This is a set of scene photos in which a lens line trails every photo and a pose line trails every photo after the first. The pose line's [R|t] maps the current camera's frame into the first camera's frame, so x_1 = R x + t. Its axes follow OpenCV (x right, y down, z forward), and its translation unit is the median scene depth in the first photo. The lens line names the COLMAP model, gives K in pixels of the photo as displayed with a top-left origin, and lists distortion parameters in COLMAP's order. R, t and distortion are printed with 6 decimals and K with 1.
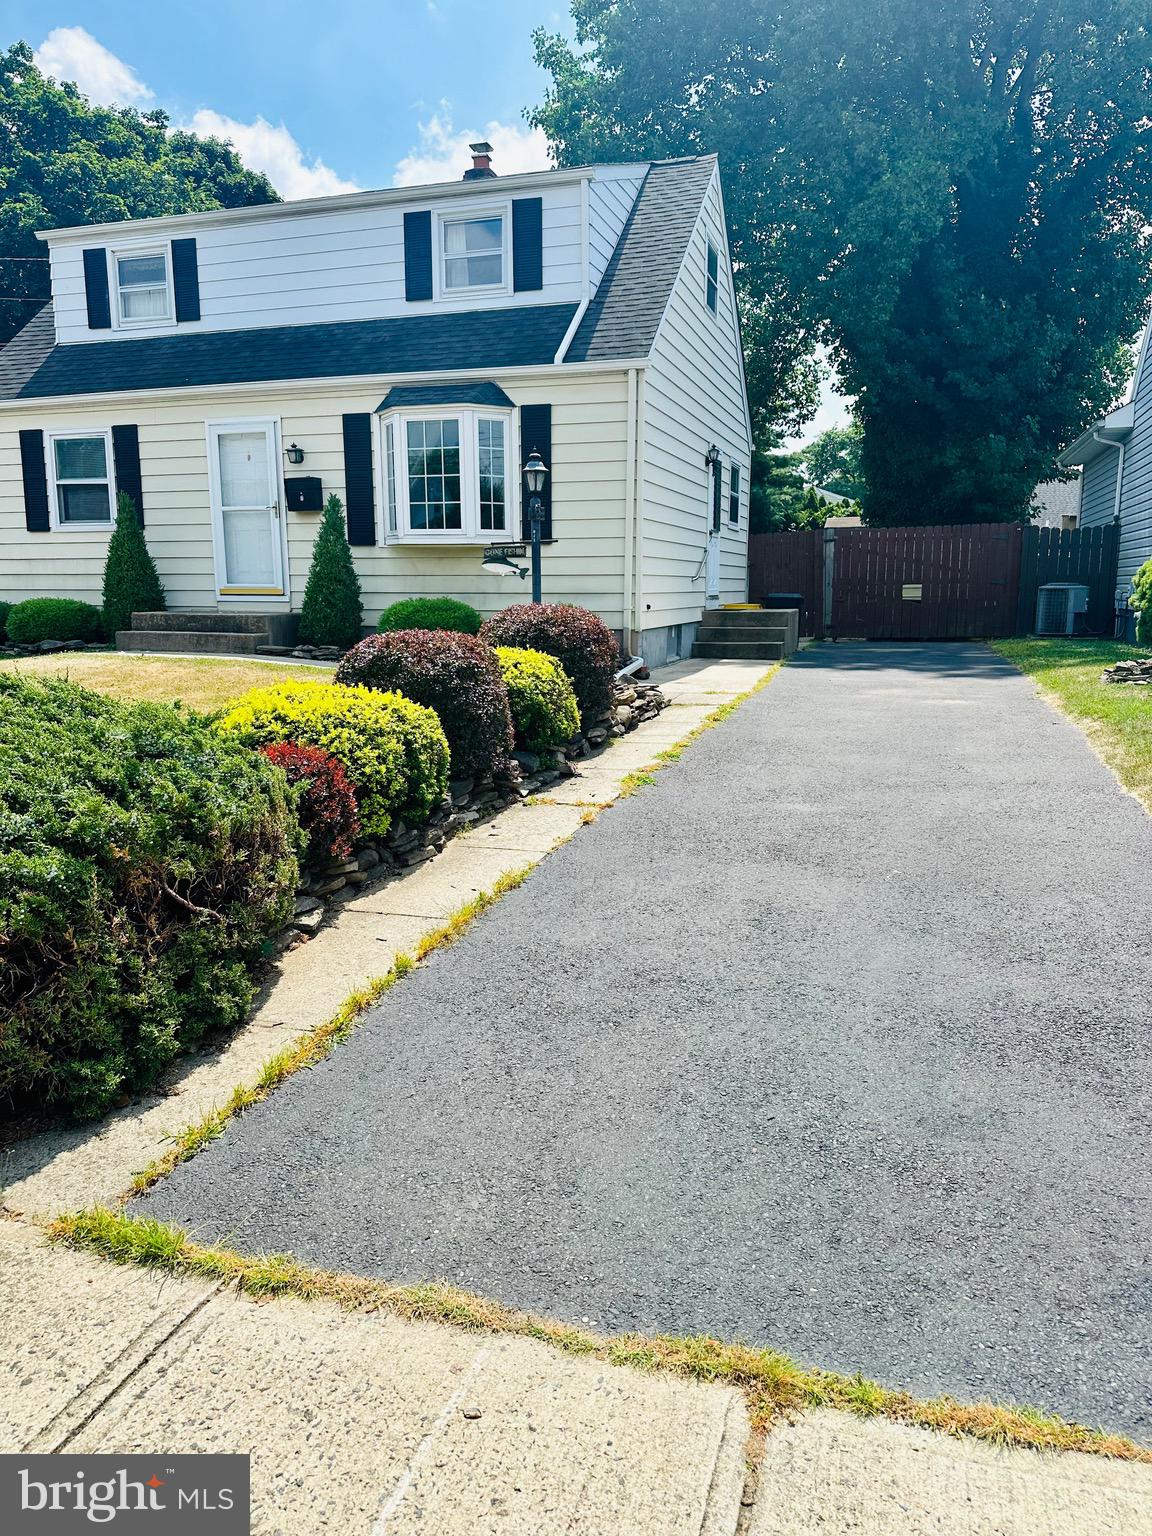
lens RADIAL K [[1069.1, 0, 572.1], [0, 1069.1, 805.7], [0, 0, 1]] dist [0.074138, -0.156446]
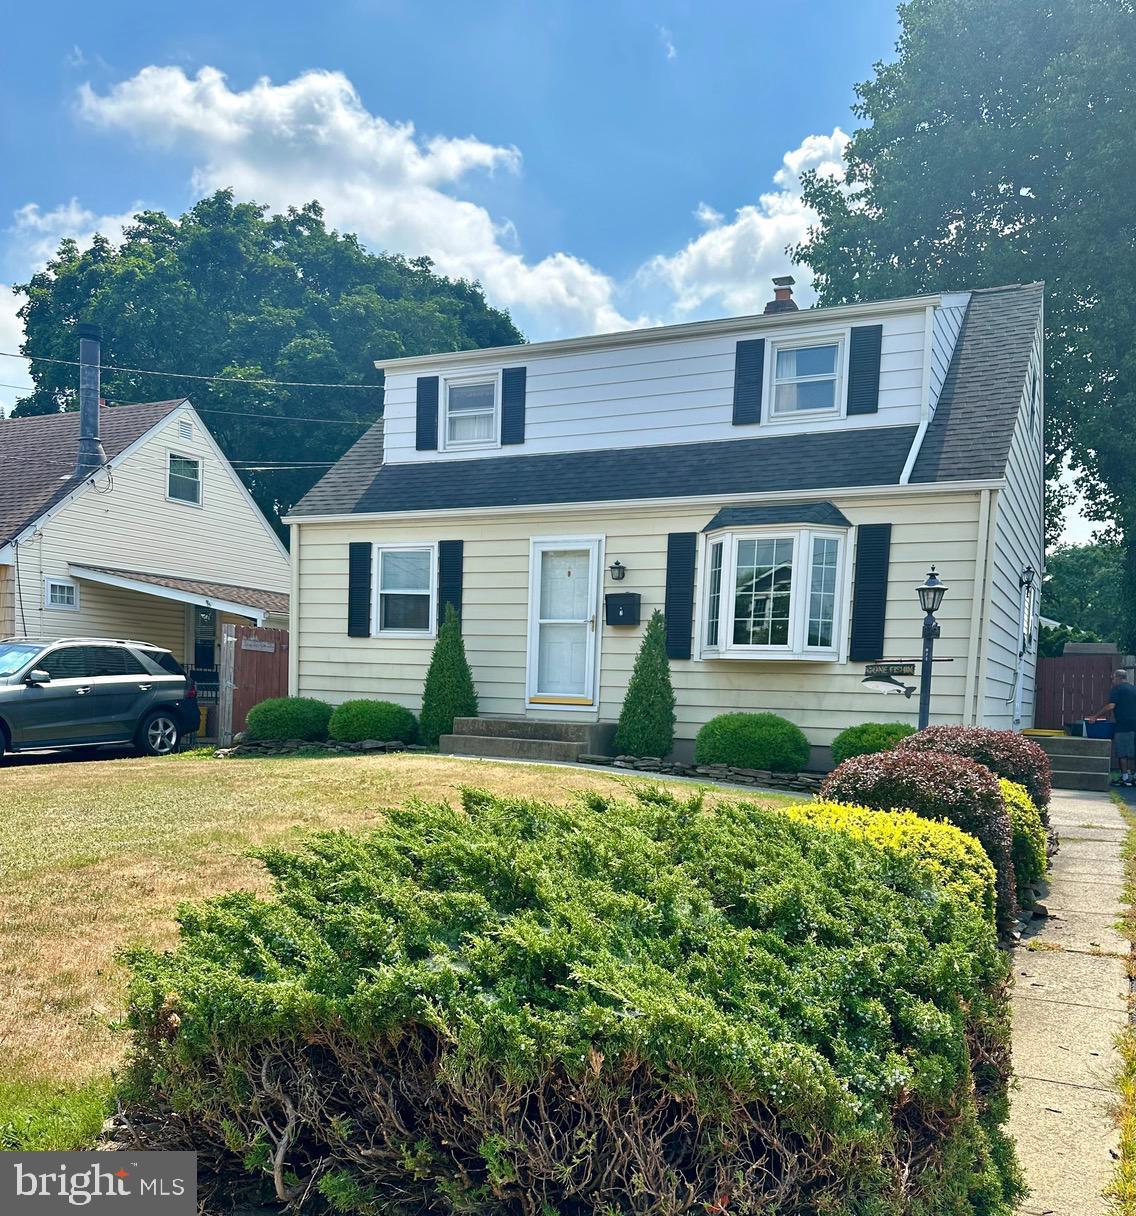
lens RADIAL K [[1061.1, 0, 569.0], [0, 1061.1, 802.2], [0, 0, 1]] dist [0.144709, -0.310156]
pose [[0.987520, 0.049460, -0.149527, -0.139698], [-0.064754, 0.992958, -0.099207, -0.002987], [0.143567, 0.107651, 0.983768, 0.014604]]
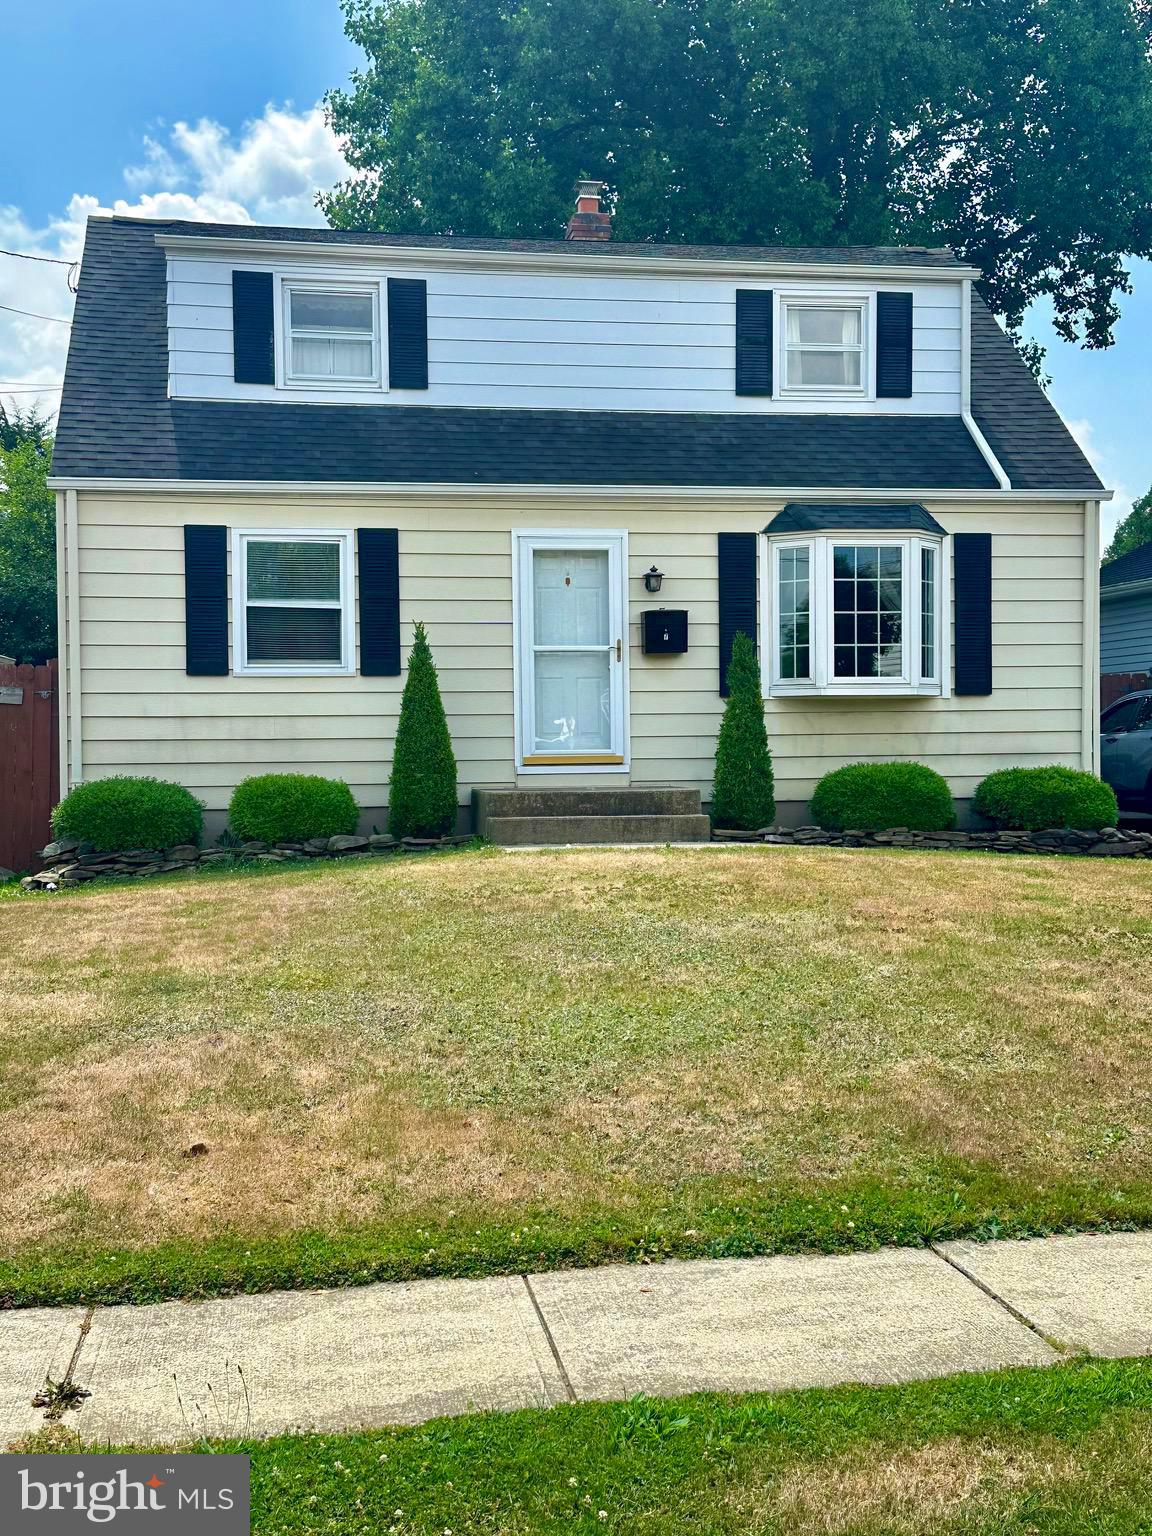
lens RADIAL K [[1774.8, 0, 576.0], [0, 1774.8, 768.0], [0, 0, 1]] dist [0.141233, -0.006905]
pose [[0.889553, -0.018702, 0.456449, -0.876809], [0.103680, 0.981354, -0.161847, -0.001538], [-0.444911, 0.191296, 0.874906, -0.039042]]
